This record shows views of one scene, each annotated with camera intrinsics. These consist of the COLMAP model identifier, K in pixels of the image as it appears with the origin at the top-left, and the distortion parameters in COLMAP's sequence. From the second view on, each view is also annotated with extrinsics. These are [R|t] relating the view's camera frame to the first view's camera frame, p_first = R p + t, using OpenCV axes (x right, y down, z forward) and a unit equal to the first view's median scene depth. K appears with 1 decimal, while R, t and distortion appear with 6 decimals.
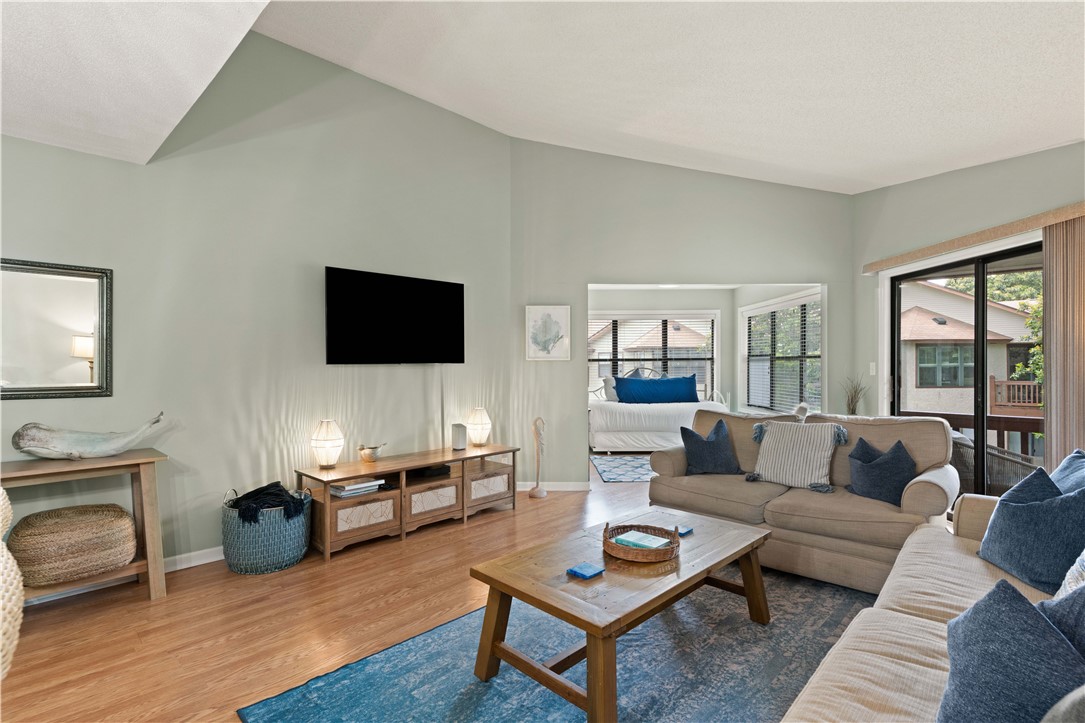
lens RADIAL K [[525.4, 0, 525.5], [0, 525.4, 365.7], [0, 0, 1]] dist [0.000258, -0.000496]
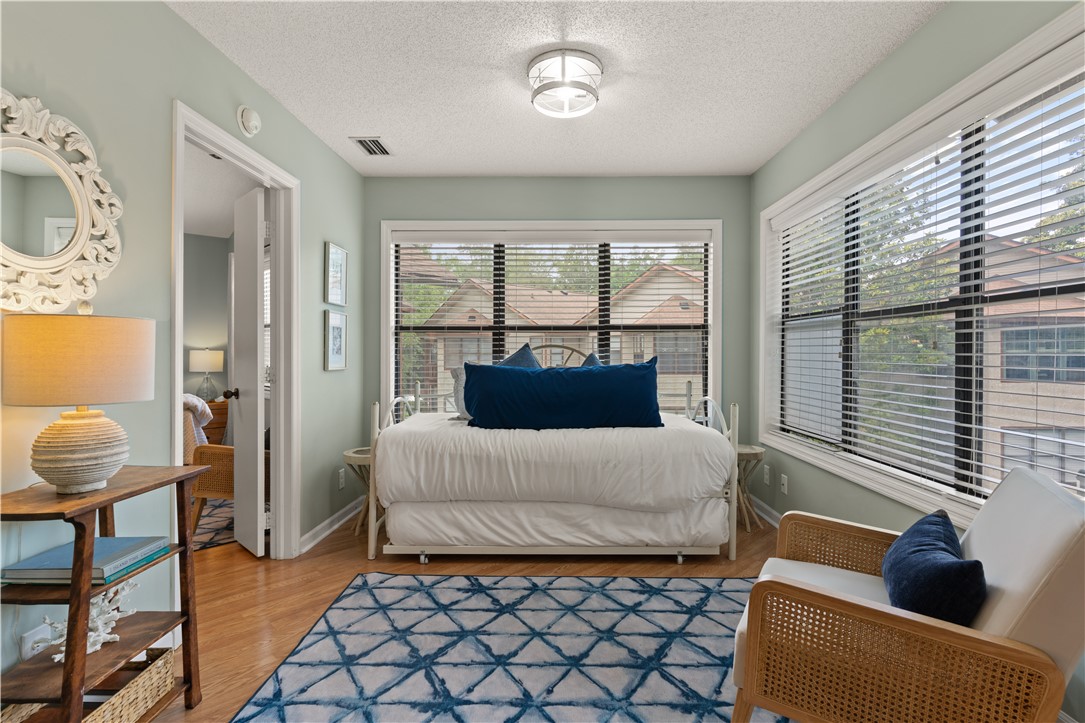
lens RADIAL K [[511.9, 0, 542.8], [0, 511.9, 357.4], [0, 0, 1]] dist [-0.000696, -0.000136]
pose [[0.999803, 0.004301, -0.019392, 0.234014], [-0.004171, 0.999968, 0.006759, 0.012986], [0.019420, -0.006677, 0.999789, 0.575002]]
